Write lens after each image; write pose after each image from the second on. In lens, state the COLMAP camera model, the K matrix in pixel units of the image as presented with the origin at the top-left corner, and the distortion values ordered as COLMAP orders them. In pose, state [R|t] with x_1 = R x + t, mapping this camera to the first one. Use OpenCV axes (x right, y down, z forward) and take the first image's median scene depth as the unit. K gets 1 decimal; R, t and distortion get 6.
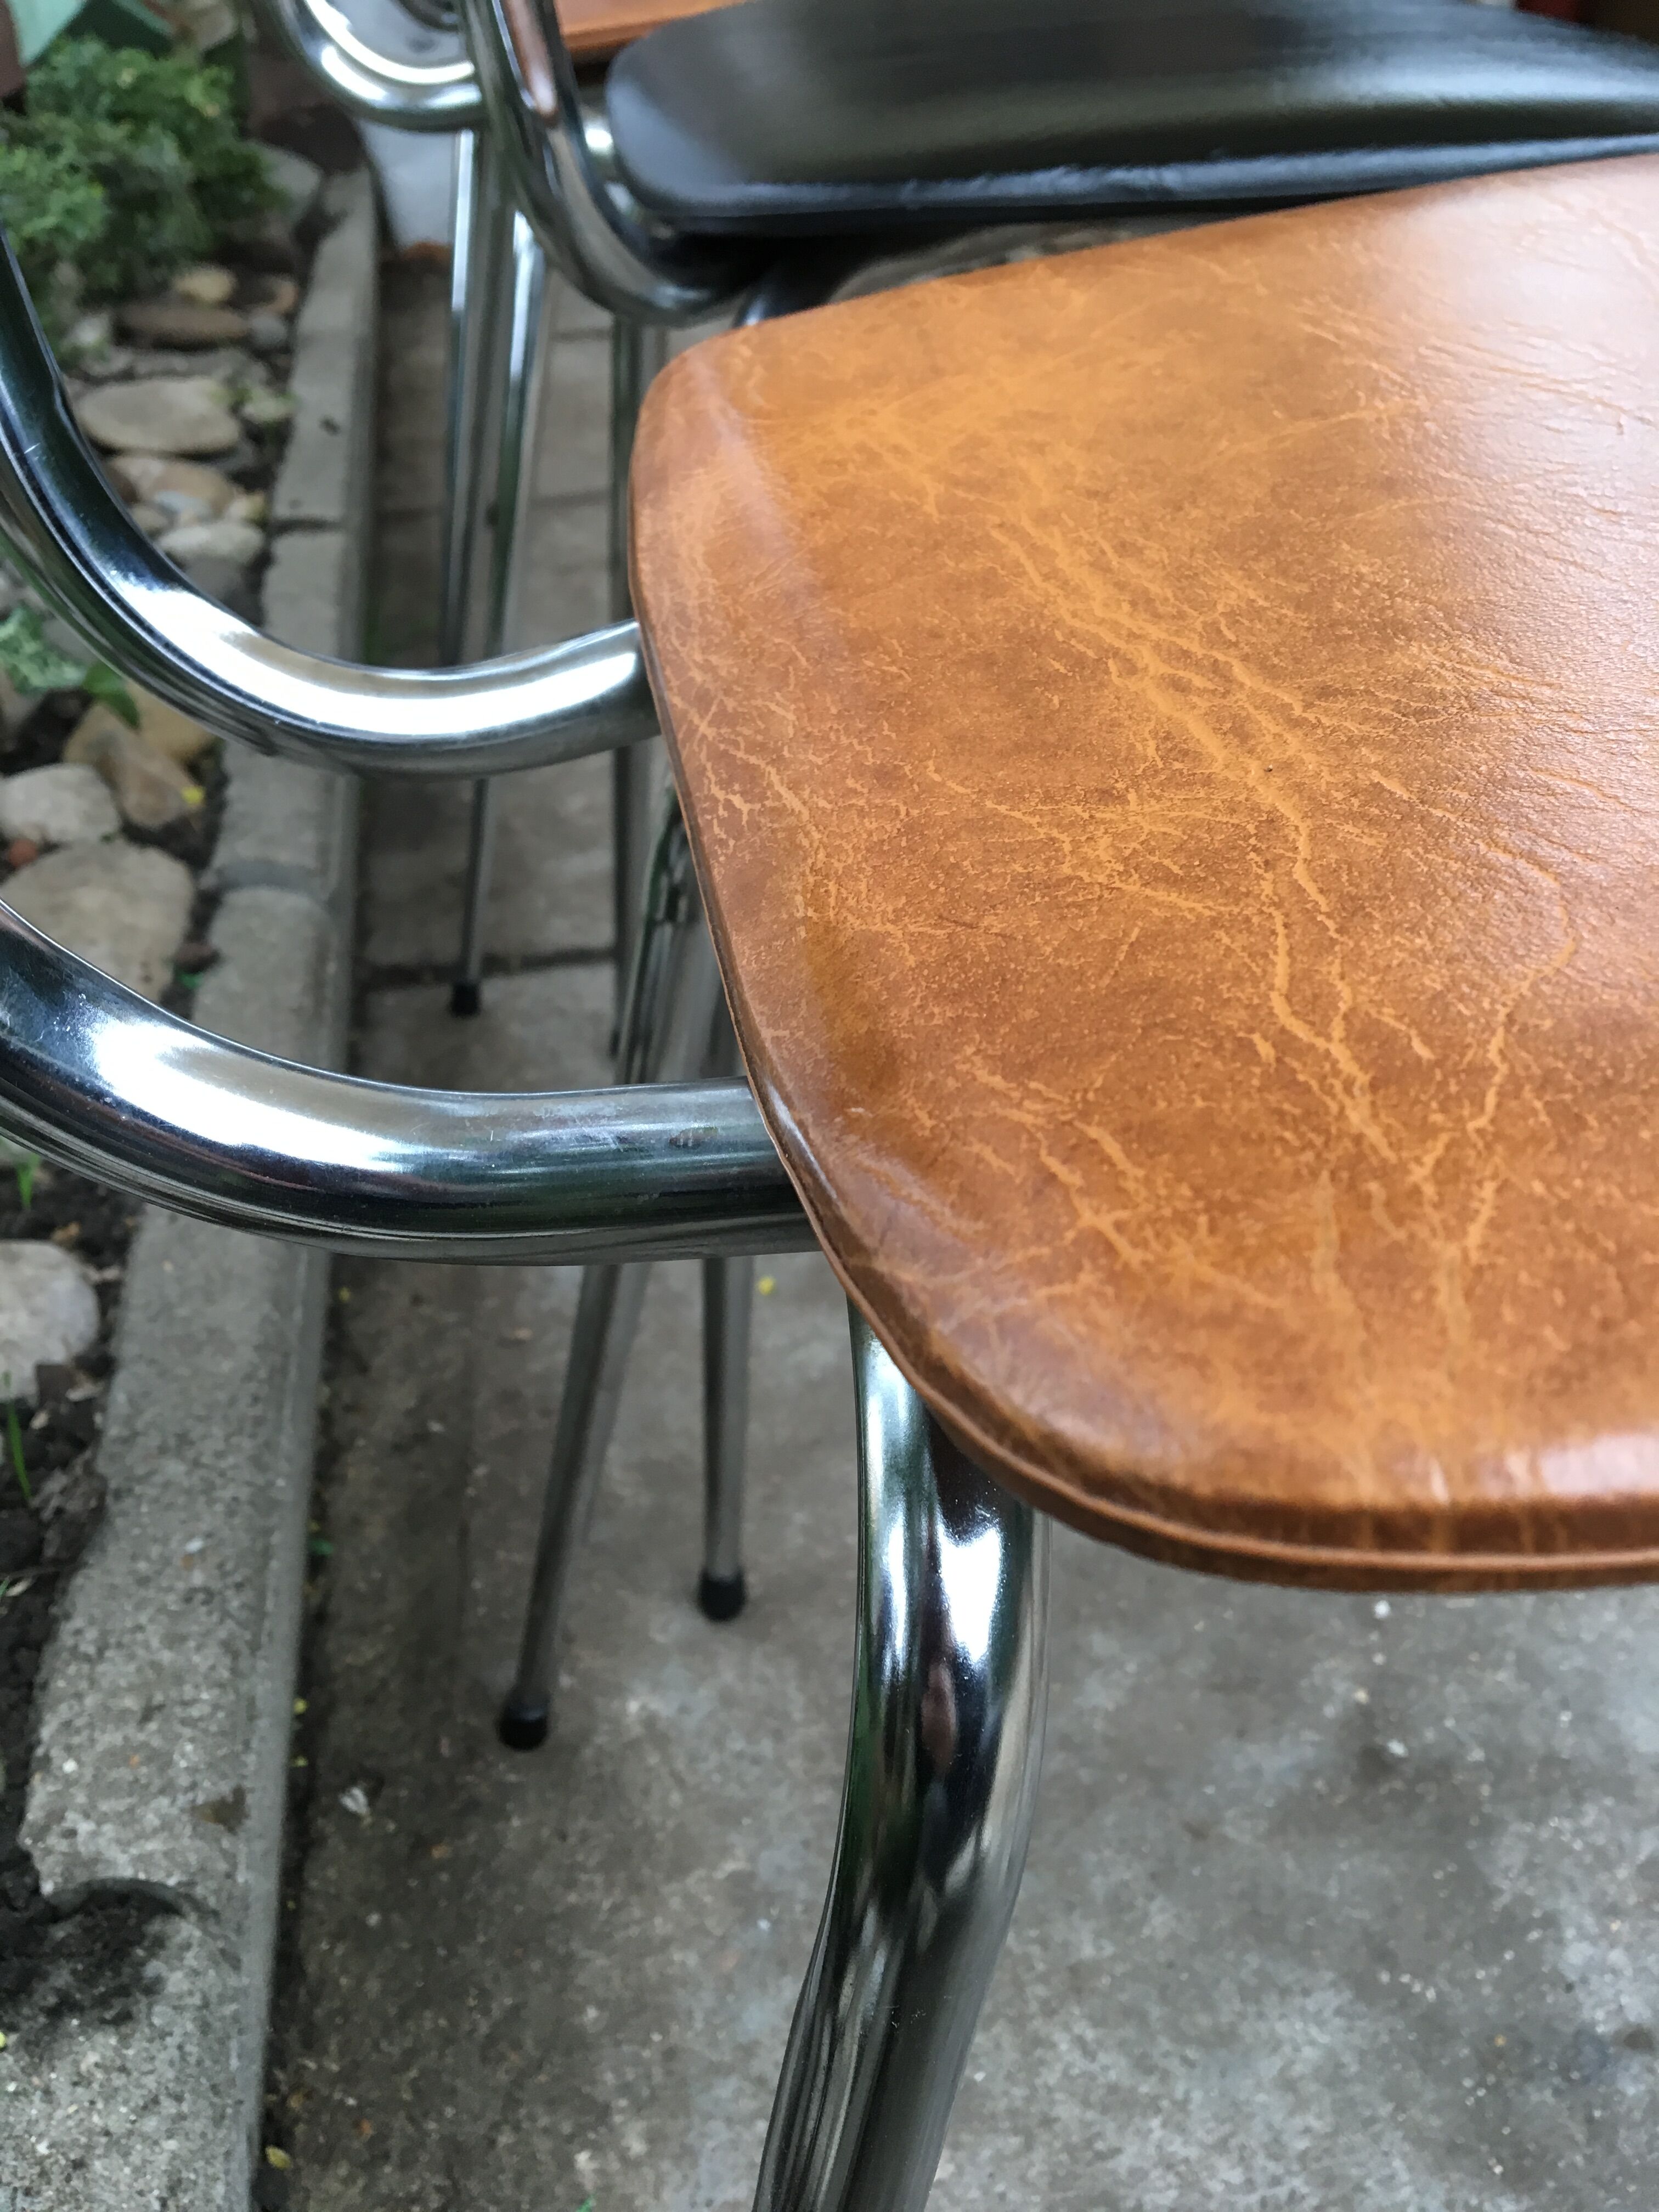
lens RADIAL K [[1847.8, 0, 827.0], [0, 1847.8, 1126.7], [0, 0, 1]] dist [0.077139, -0.110510]
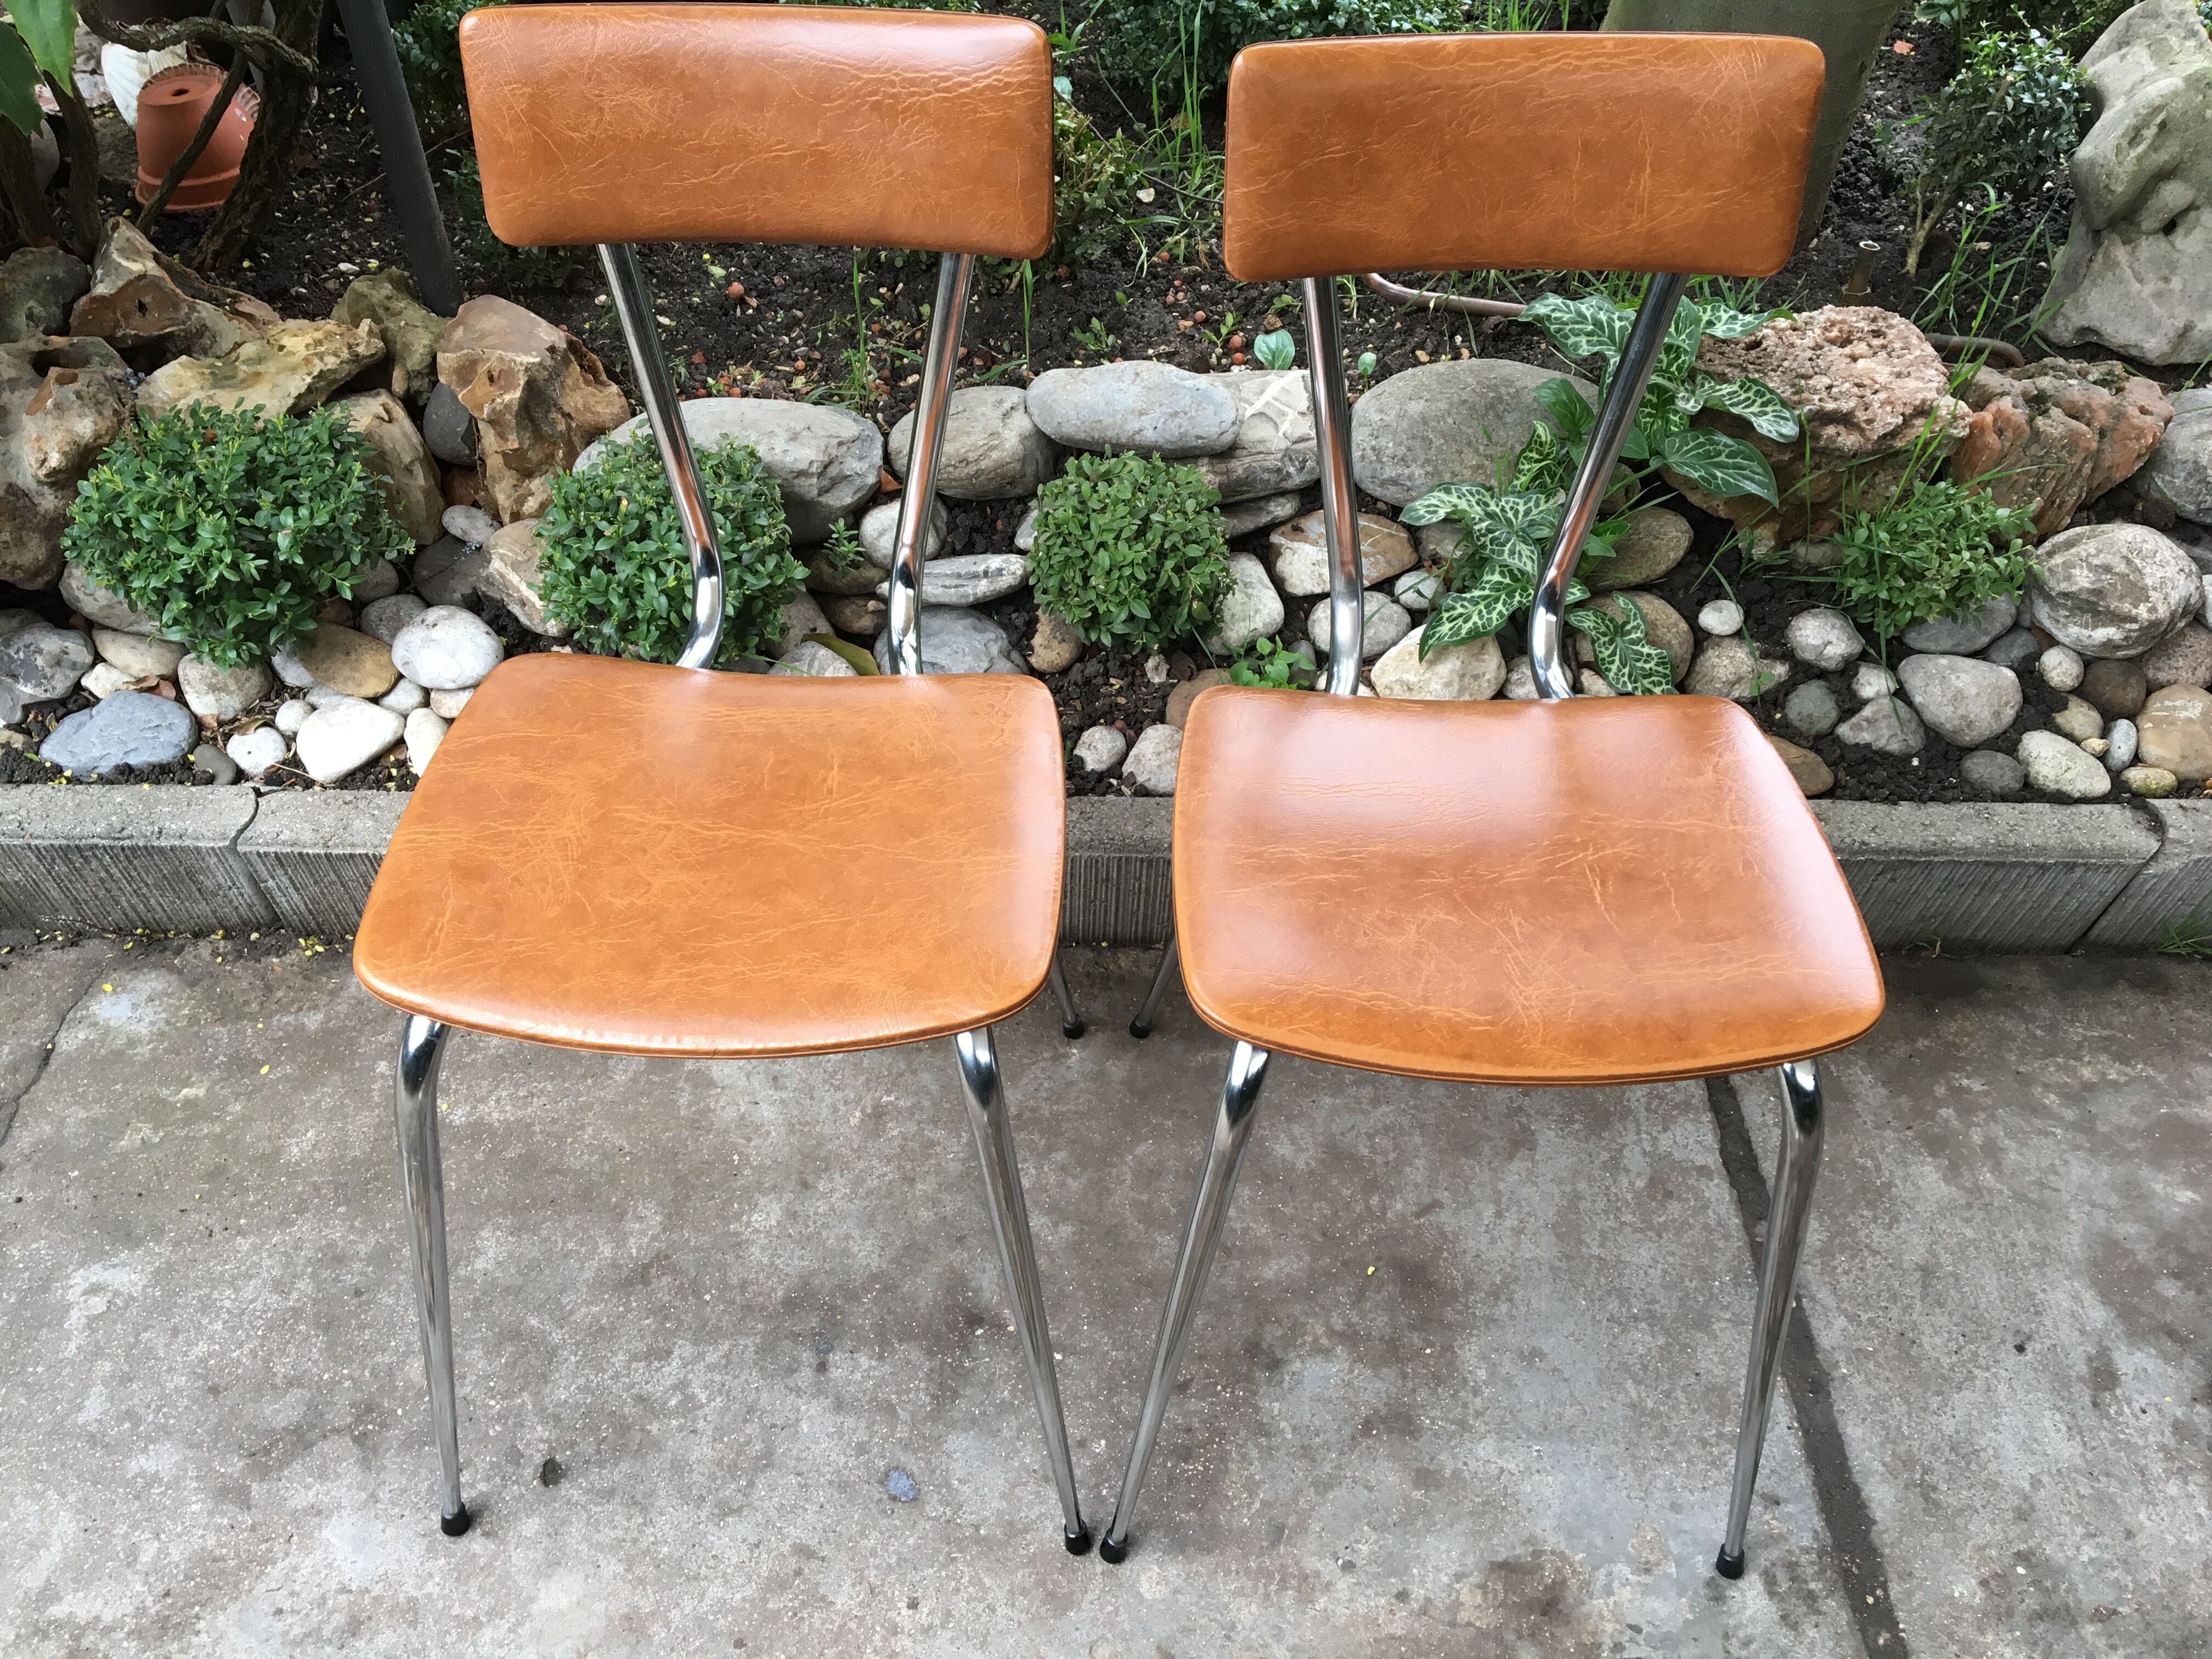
lens RADIAL K [[1847.8, 0, 1109.8], [0, 1847.8, 834.8], [0, 0, 1]] dist [0.077139, -0.110510]
pose [[-0.160943, 0.721673, -0.673265, 3.250663], [-0.597098, 0.471963, 0.648633, -3.487800], [0.785857, 0.506398, 0.354951, 0.215524]]
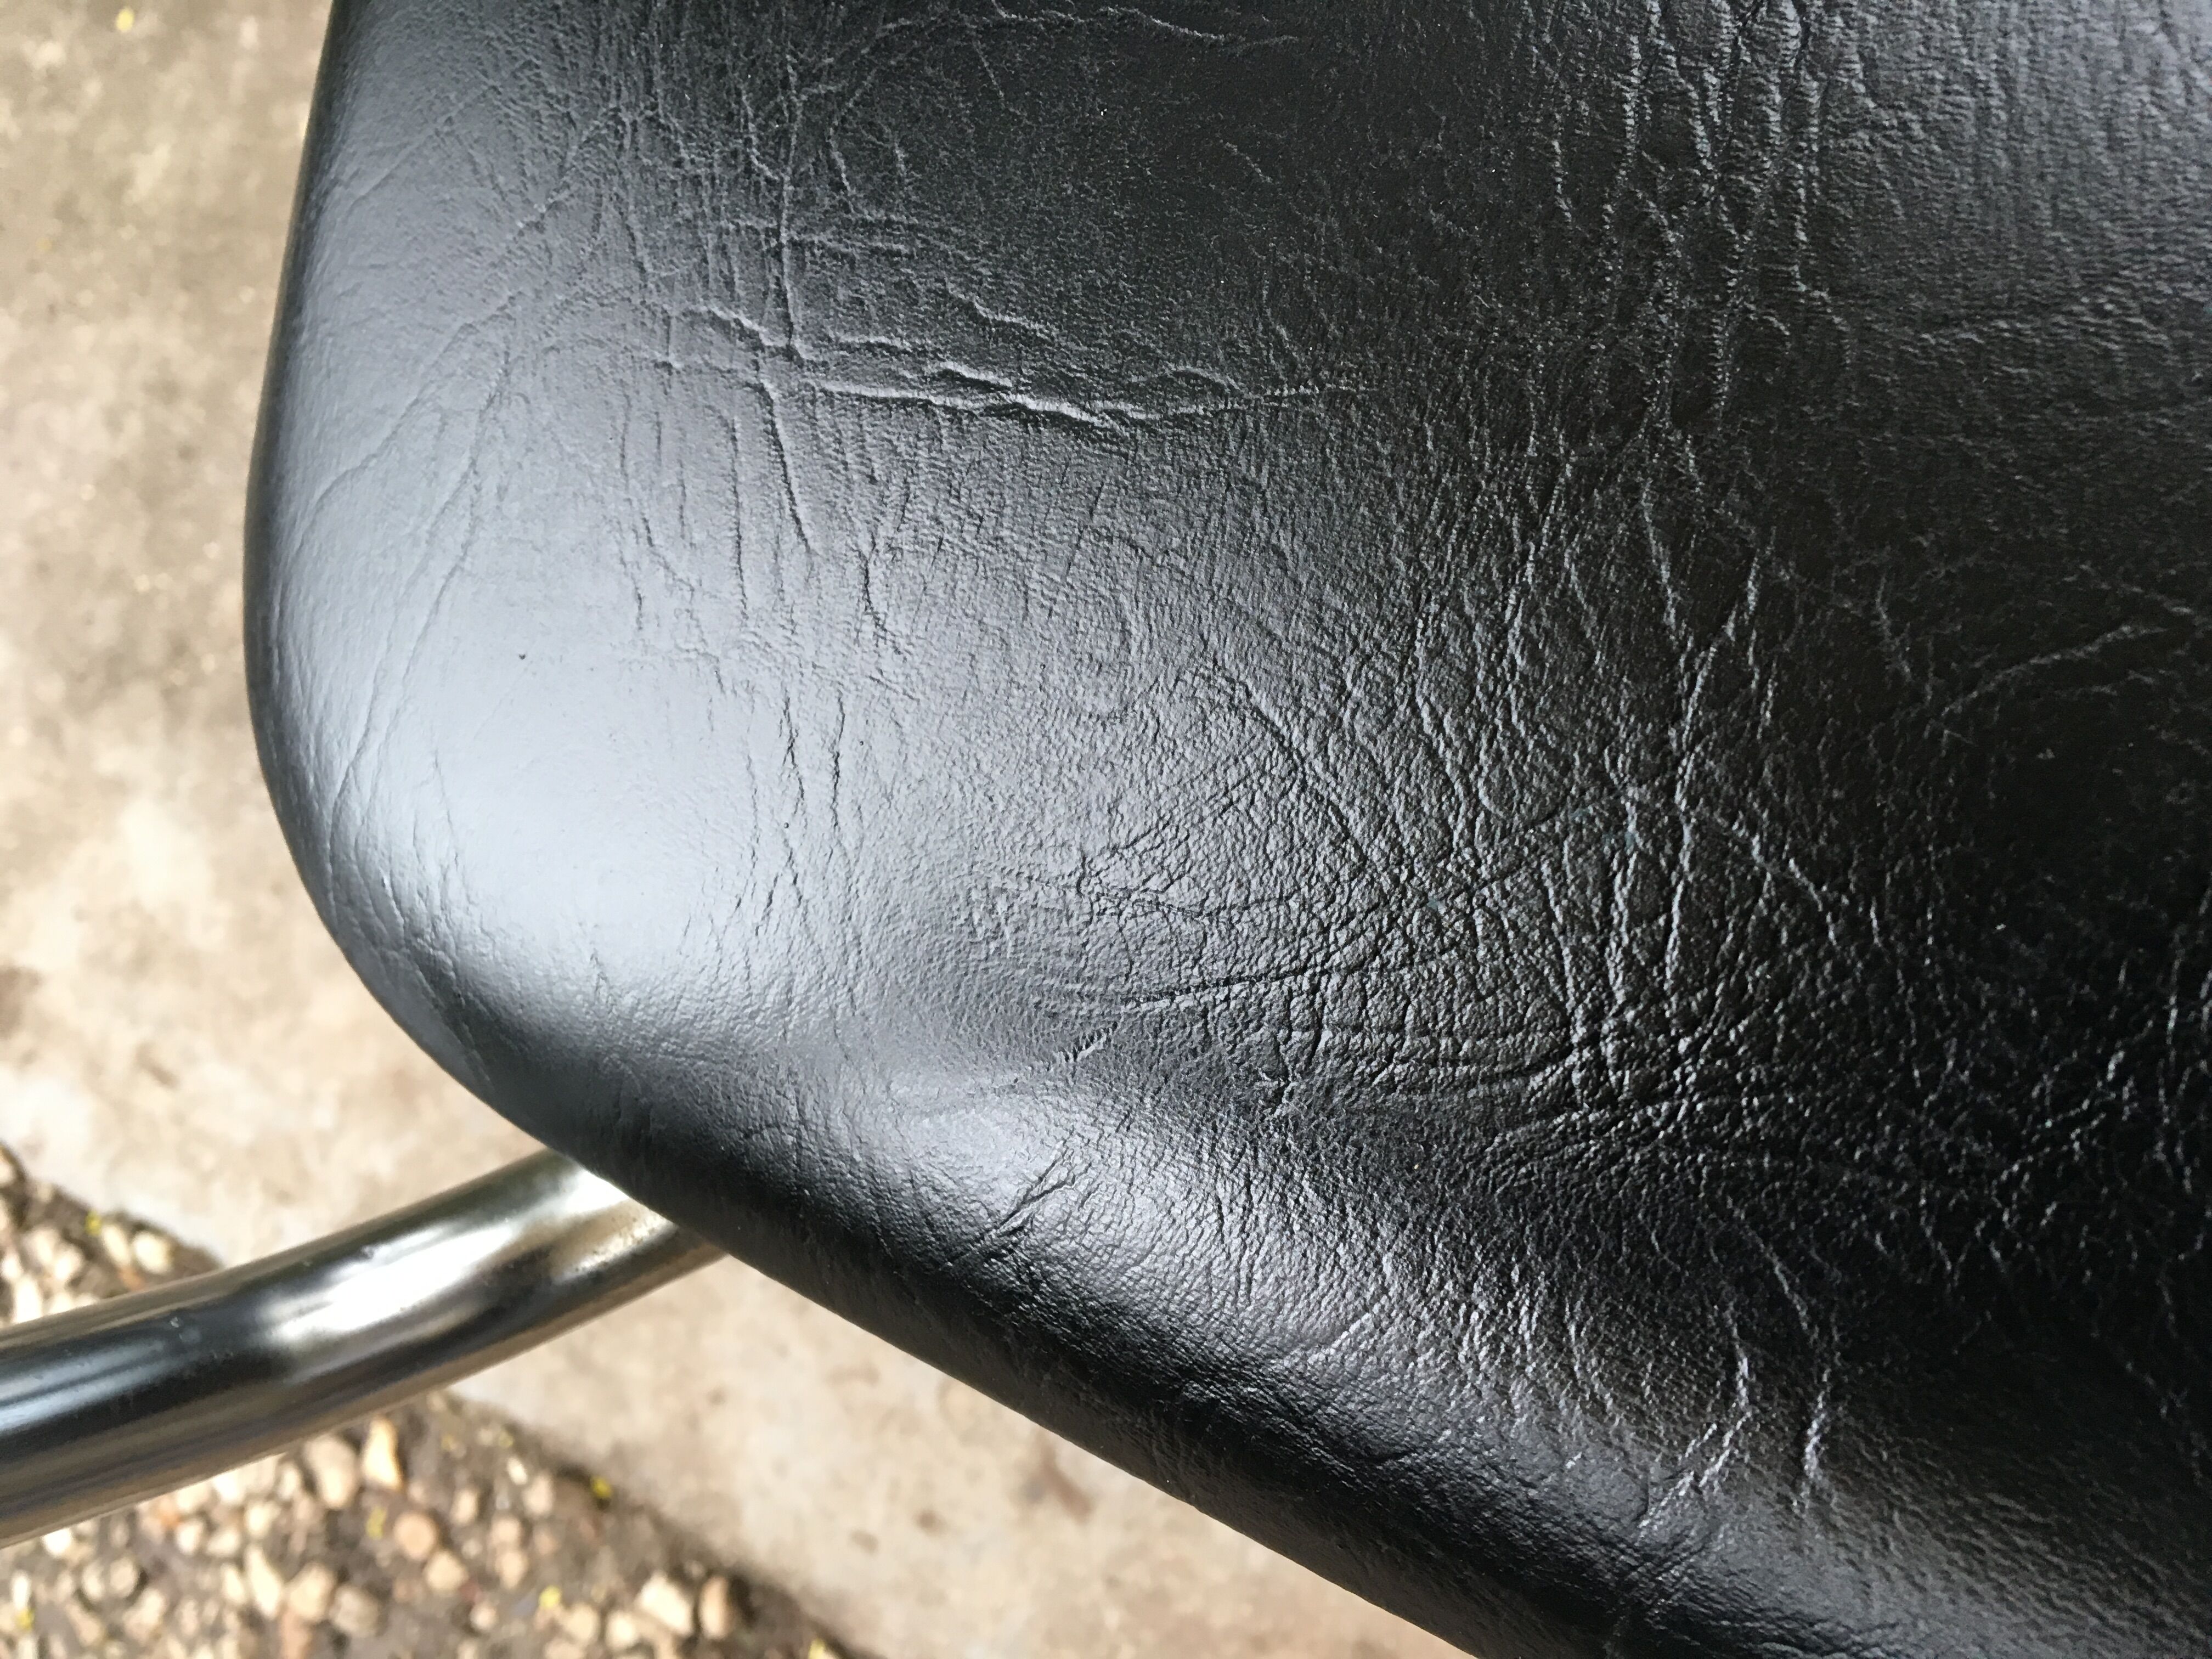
lens RADIAL K [[1847.8, 0, 1115.0], [0, 1847.8, 835.6], [0, 0, 1]] dist [0.077139, -0.110510]
pose [[-0.416954, 0.895970, 0.152926, 0.317171], [-0.130784, -0.225638, 0.965393, -1.981215], [0.899469, 0.382524, 0.211259, 2.205302]]
